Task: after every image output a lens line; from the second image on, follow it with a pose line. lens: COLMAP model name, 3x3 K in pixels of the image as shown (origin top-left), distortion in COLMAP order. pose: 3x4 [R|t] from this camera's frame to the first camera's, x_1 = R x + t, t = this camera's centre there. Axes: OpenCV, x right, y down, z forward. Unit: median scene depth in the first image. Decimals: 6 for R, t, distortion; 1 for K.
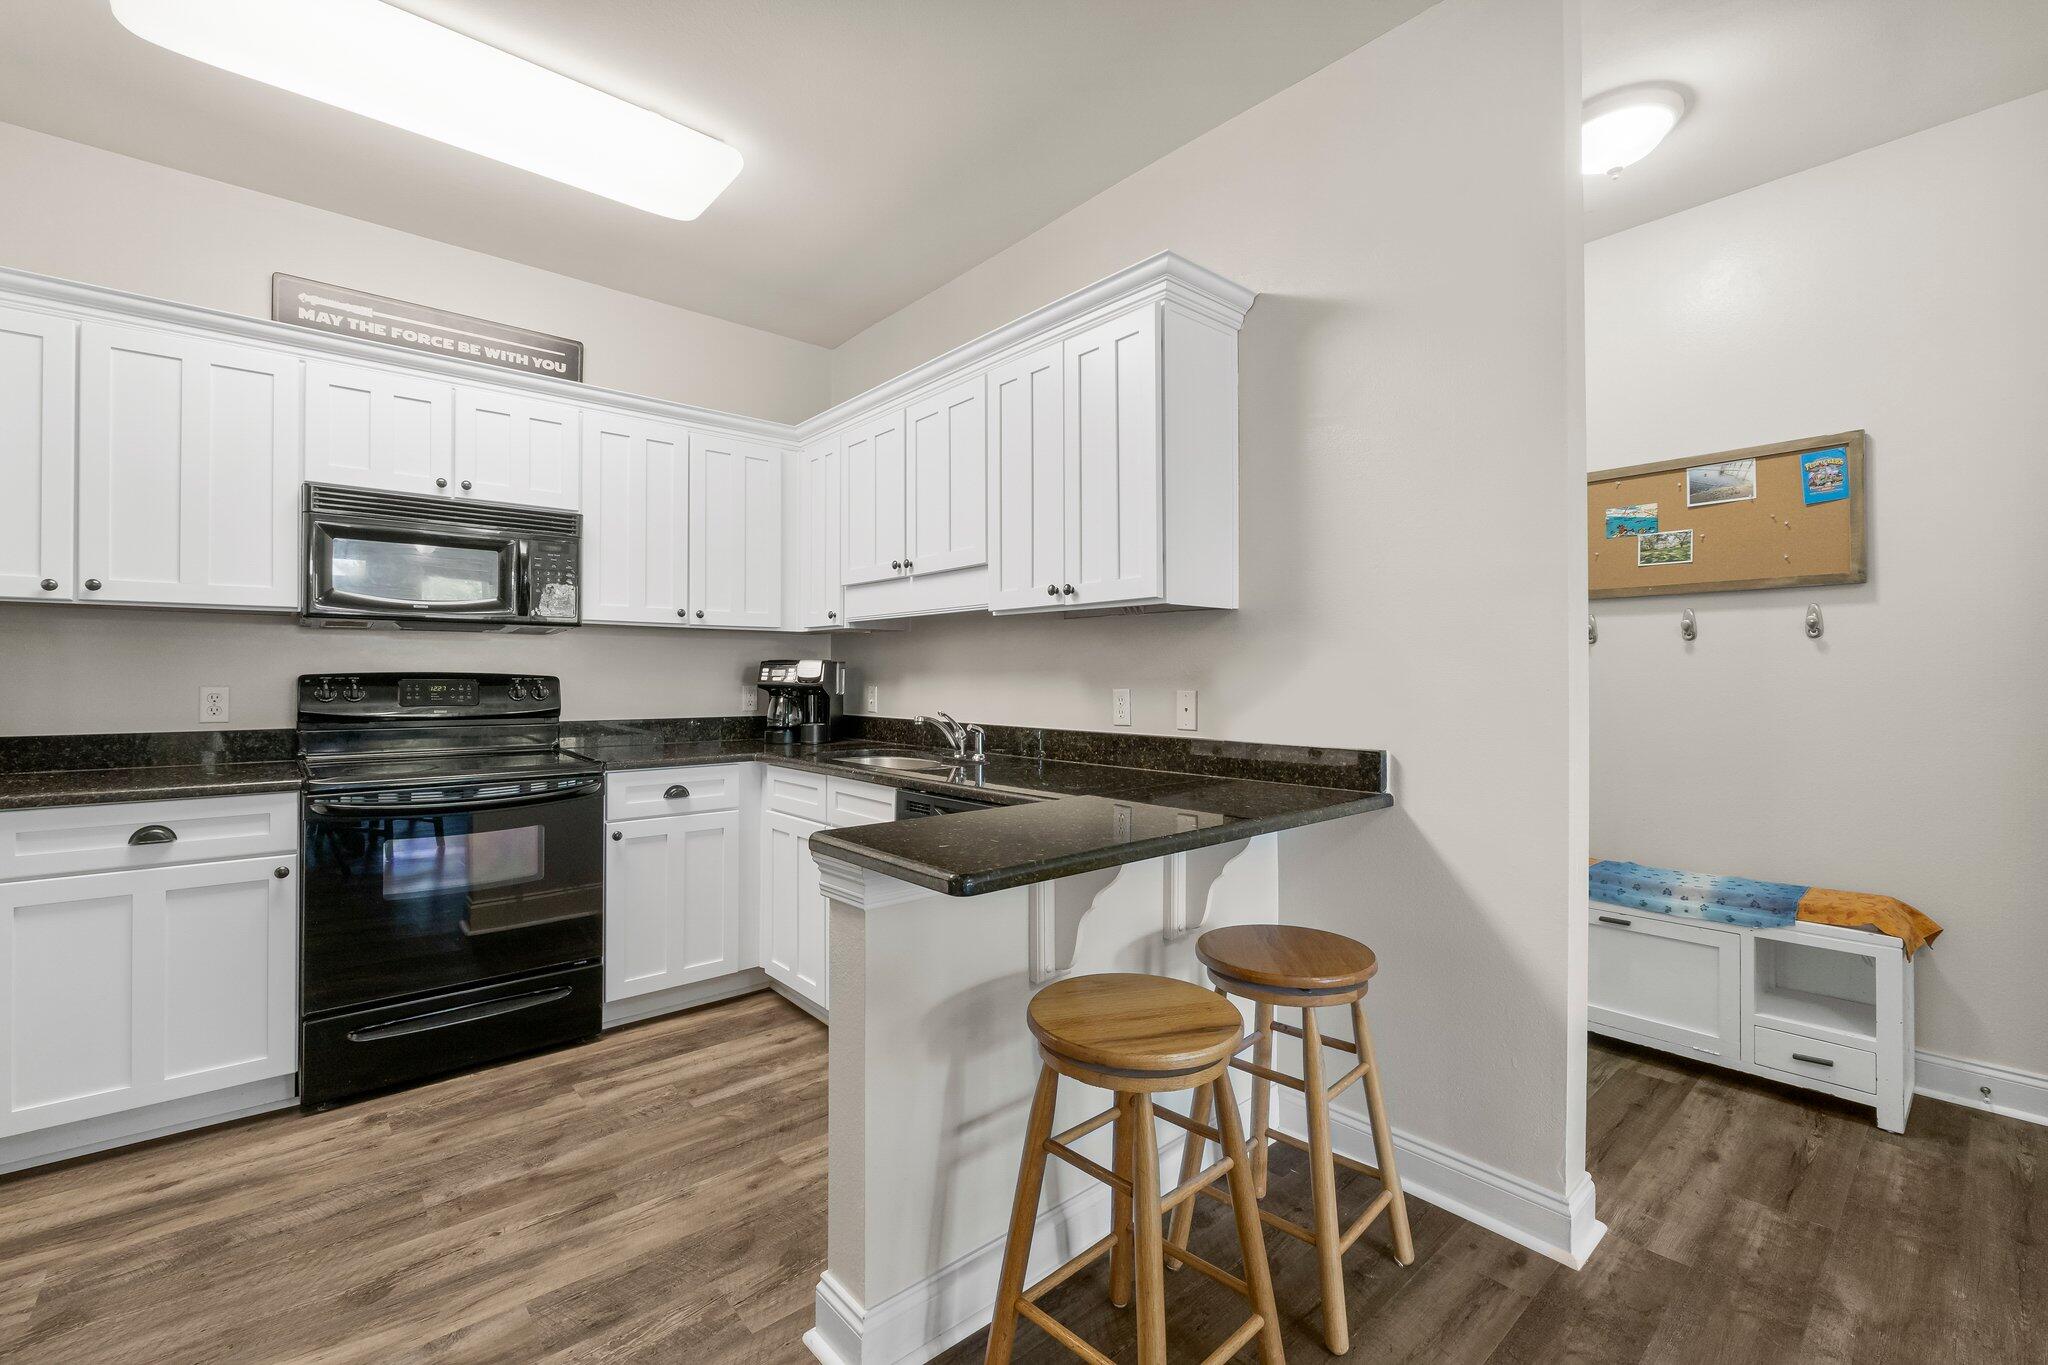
lens RADIAL K [[862.3, 0, 1029.1], [0, 862.3, 669.1], [0, 0, 1]] dist [-0.007332, -0.000251]
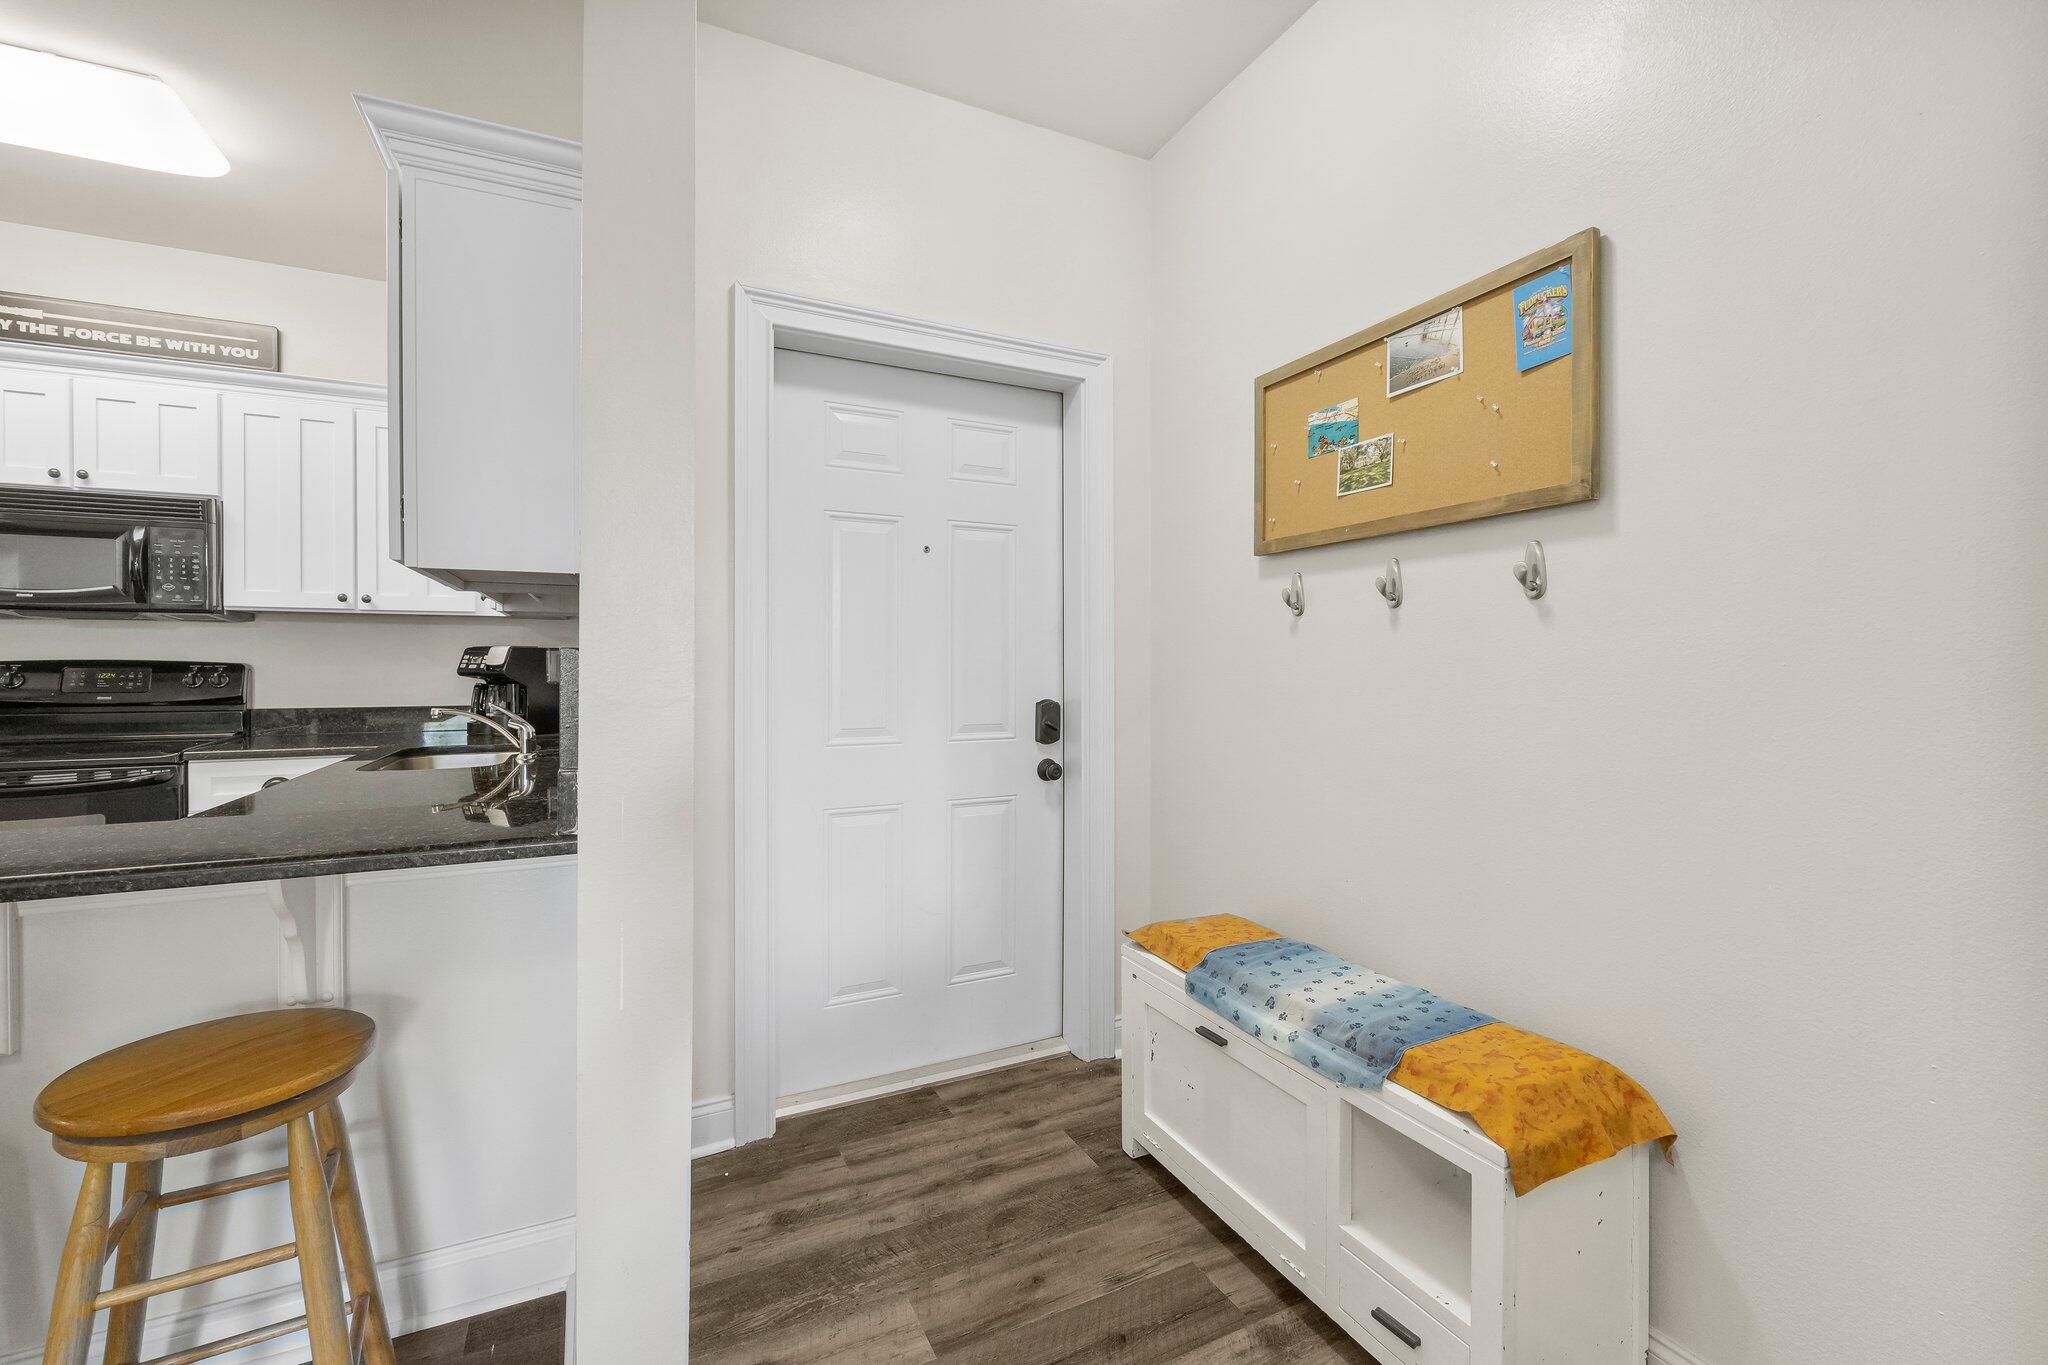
lens RADIAL K [[862.3, 0, 1029.1], [0, 862.3, 669.1], [0, 0, 1]] dist [-0.007332, -0.000251]
pose [[0.965711, 0.002195, -0.259610, 0.672573], [0.001371, 0.999907, 0.013557, 0.002872], [0.259616, -0.013448, 0.965618, 0.310464]]
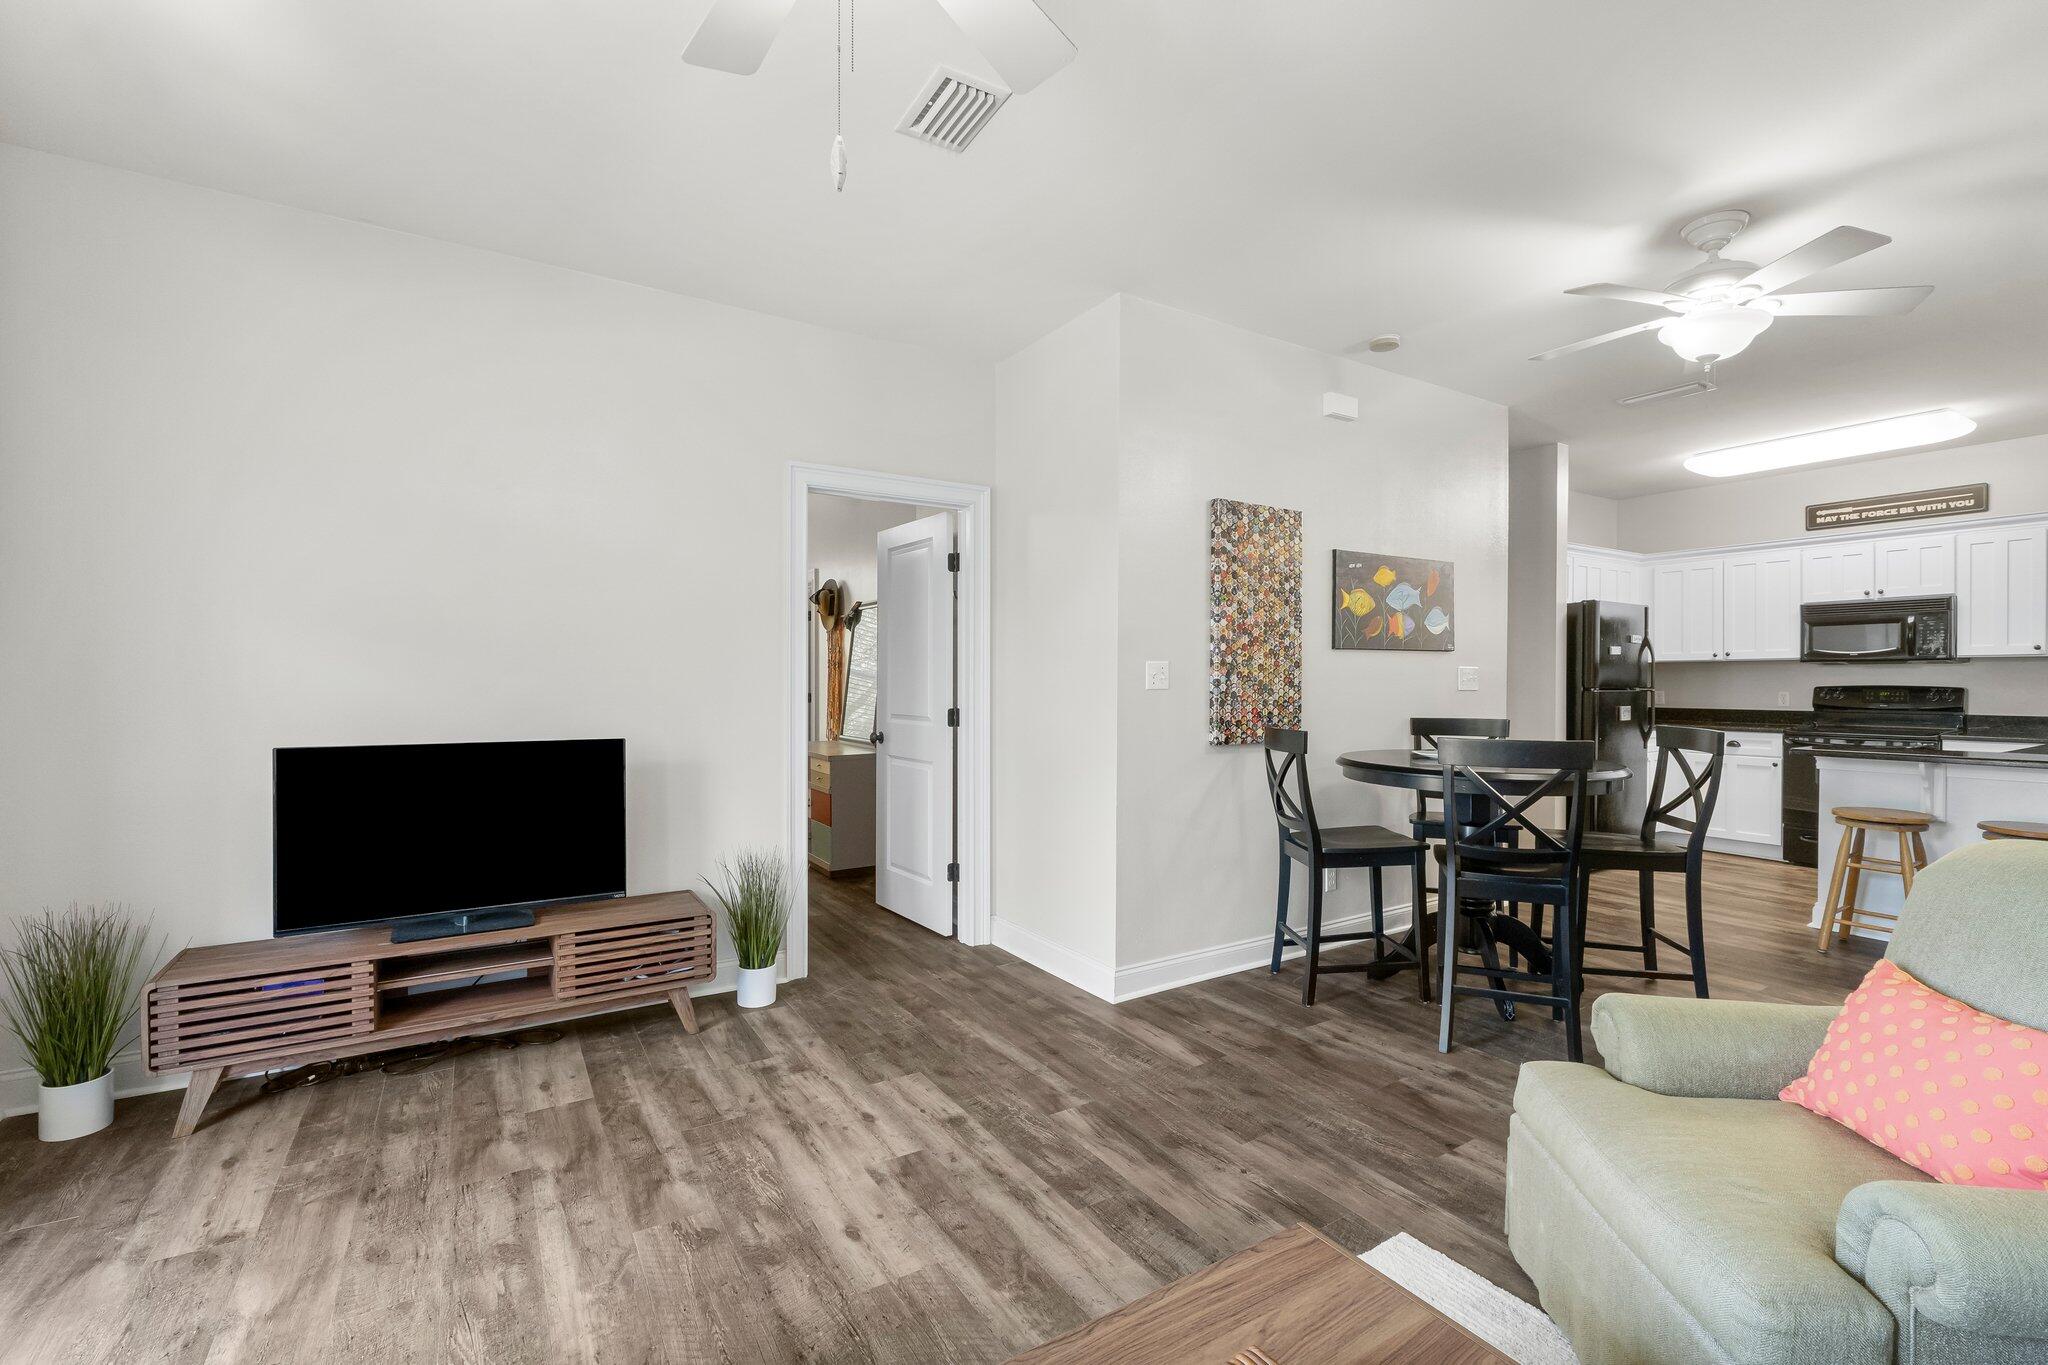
lens RADIAL K [[883.6, 0, 1036.5], [0, 883.6, 688.2], [0, 0, 1]] dist [-0.007472, -0.000148]
pose [[-0.157752, 0.010782, -0.987420, 1.636318], [0.010701, 0.999900, 0.009209, -0.029914], [0.987421, -0.009114, -0.157852, -0.602099]]
